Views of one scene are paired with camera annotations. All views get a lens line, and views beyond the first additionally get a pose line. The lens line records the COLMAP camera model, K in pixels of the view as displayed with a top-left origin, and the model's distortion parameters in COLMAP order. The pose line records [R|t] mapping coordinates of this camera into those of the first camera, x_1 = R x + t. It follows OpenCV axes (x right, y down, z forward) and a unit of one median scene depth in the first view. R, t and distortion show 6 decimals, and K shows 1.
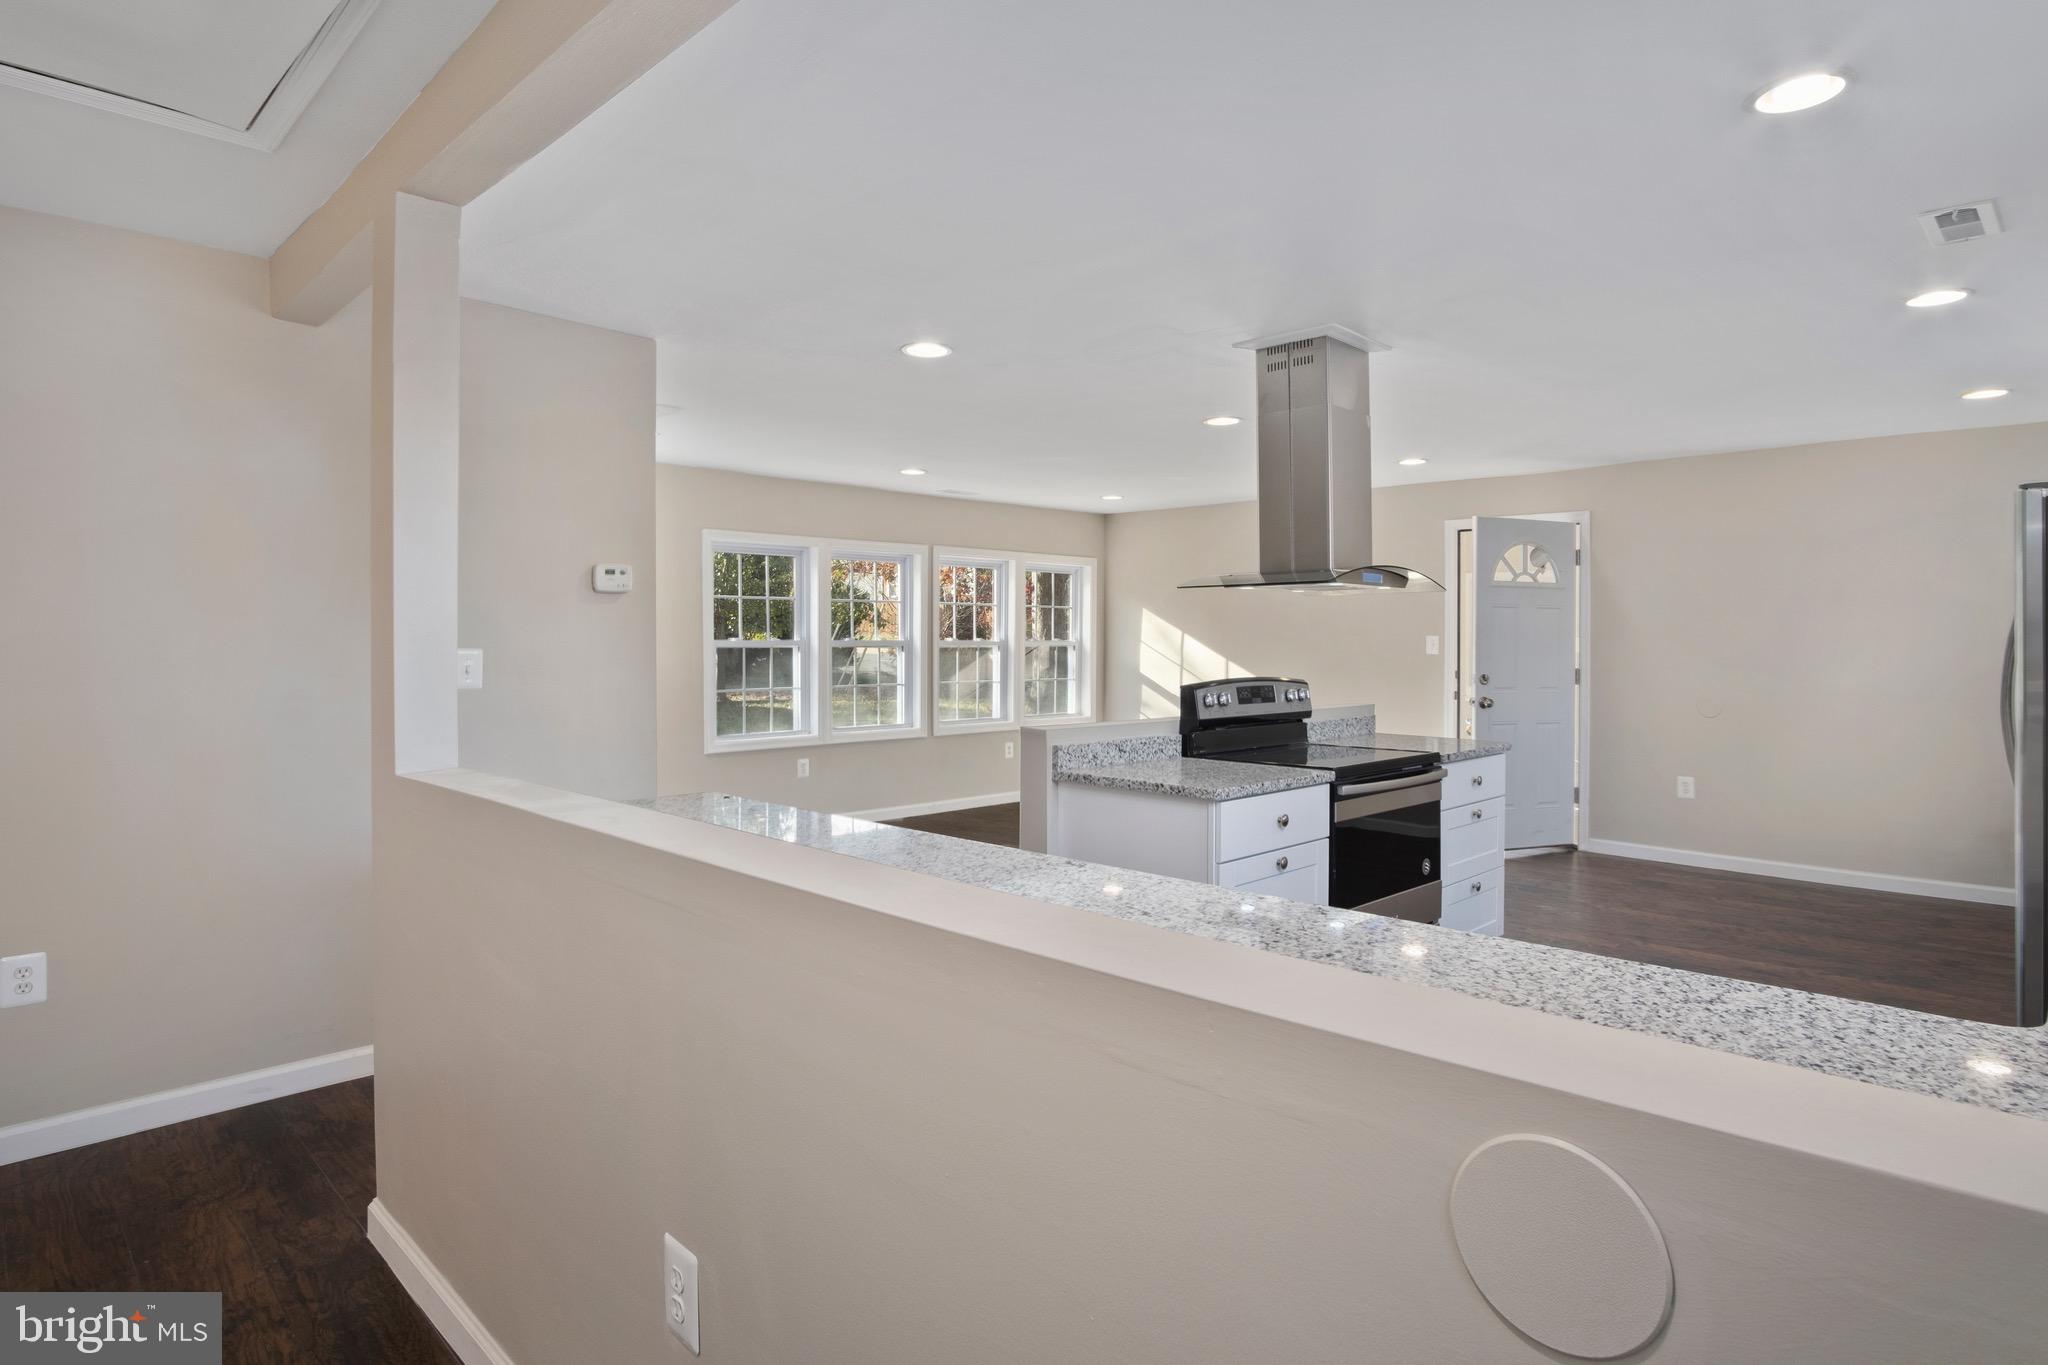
lens RADIAL K [[1129.3, 0, 1046.3], [0, 1129.3, 645.7], [0, 0, 1]] dist [-0.023929, 0.000401]
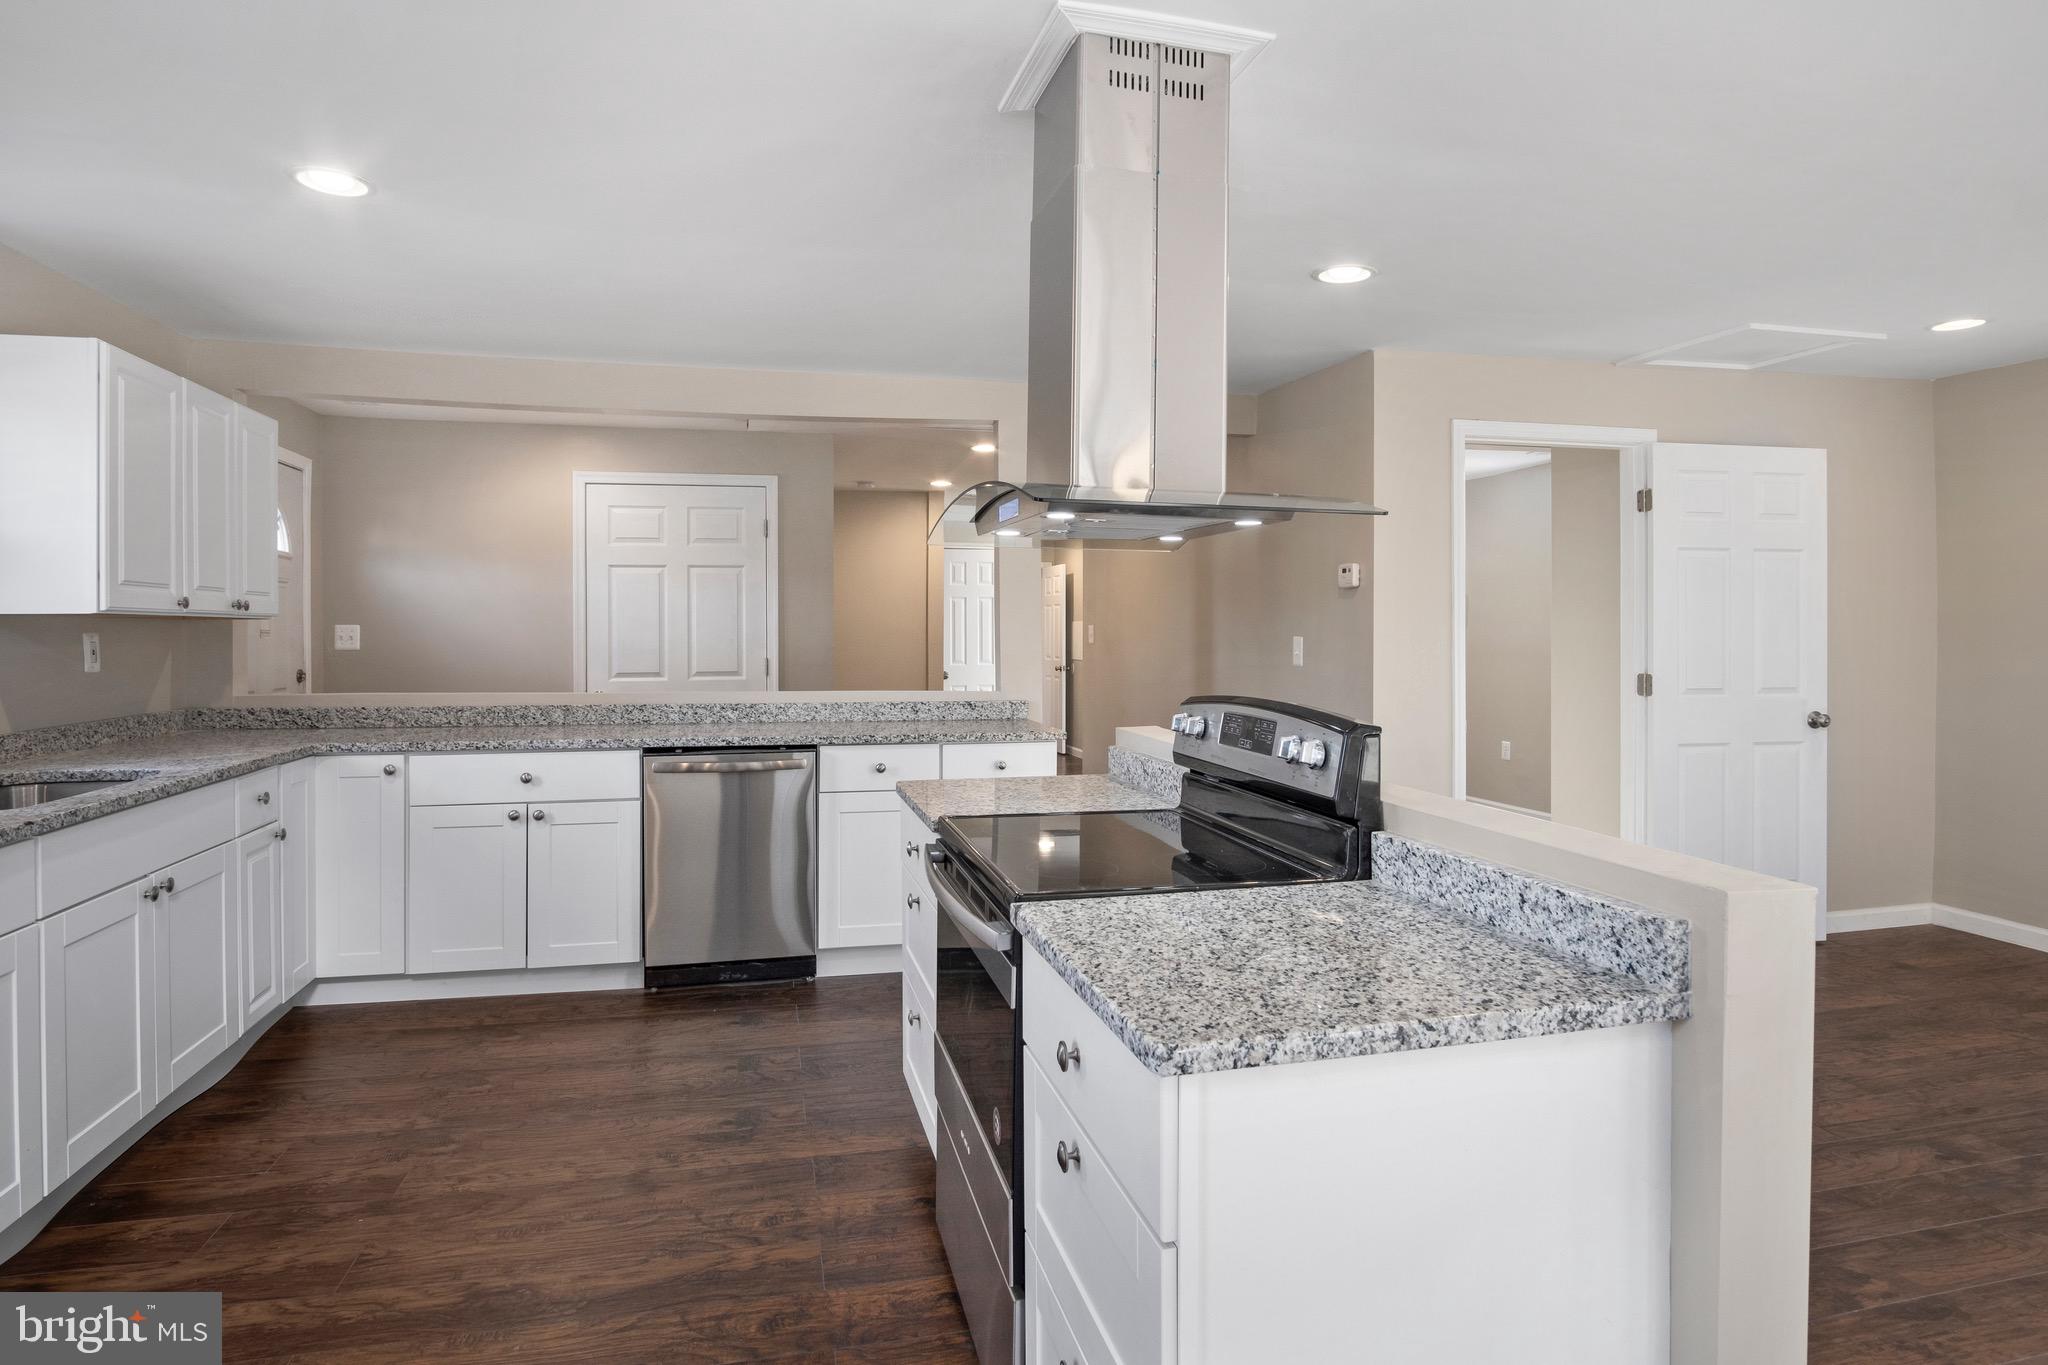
lens RADIAL K [[1138.0, 0, 1032.1], [0, 1138.0, 631.1], [0, 0, 1]] dist [-0.026465, 0.003237]
pose [[-0.521345, -0.001544, -0.853344, 0.707617], [-0.006995, 0.999972, 0.002465, -0.004213], [0.853317, 0.007254, -0.521342, 1.226491]]
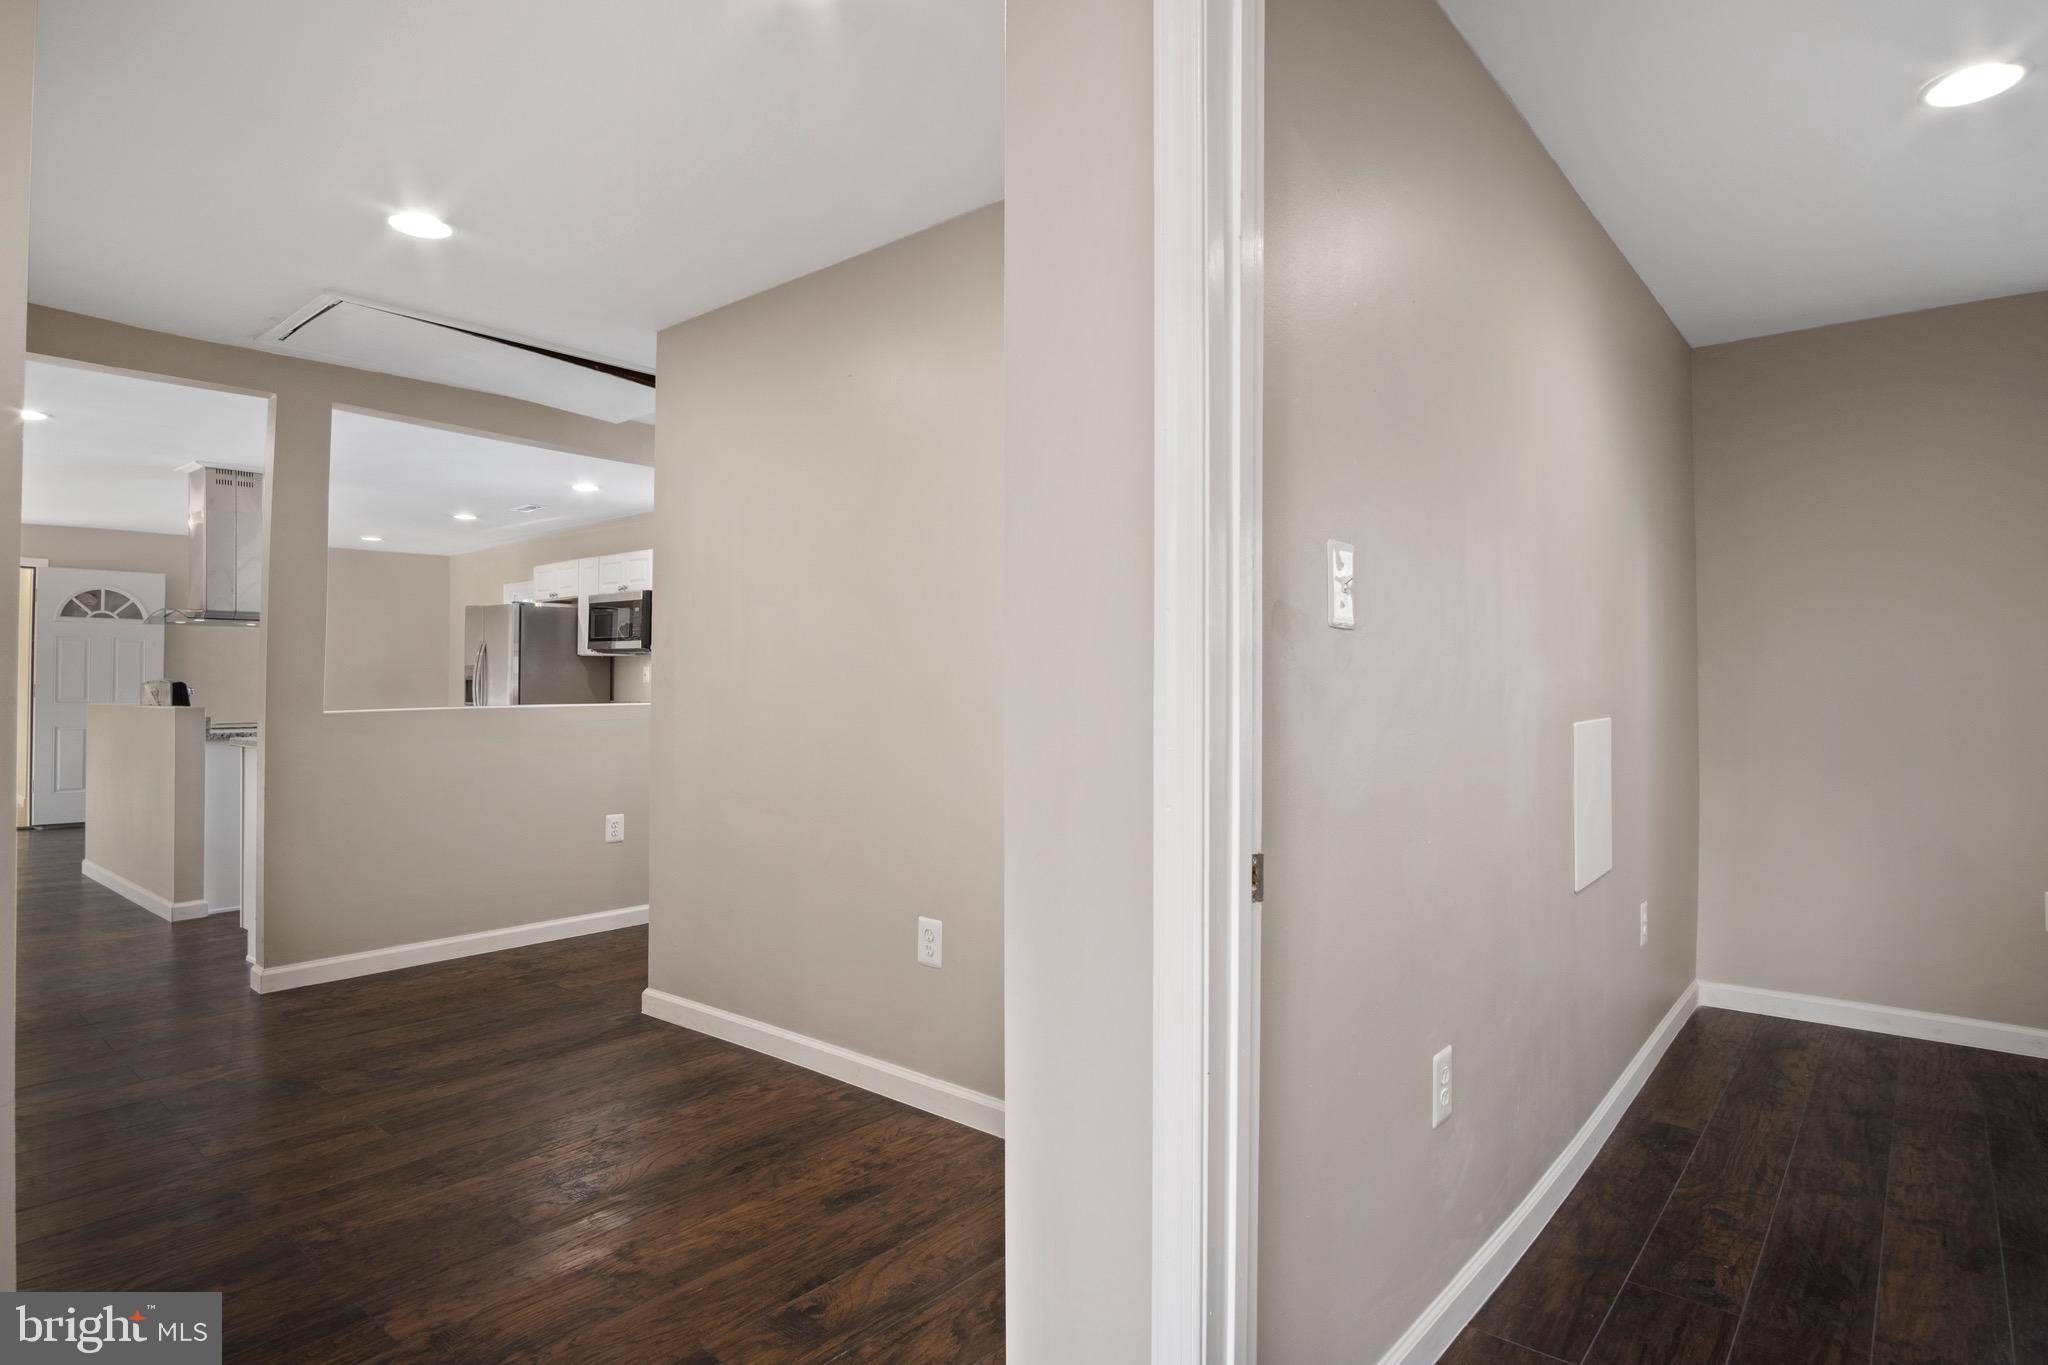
lens RADIAL K [[1084.0, 0, 1022.0], [0, 1084.0, 662.6], [0, 0, 1]] dist [-0.021190, 0.002016]
pose [[-0.079140, 0.016342, 0.996730, -1.345521], [0.006436, 0.999853, -0.015882, 0.037743], [-0.996843, 0.005158, -0.079233, -0.002045]]
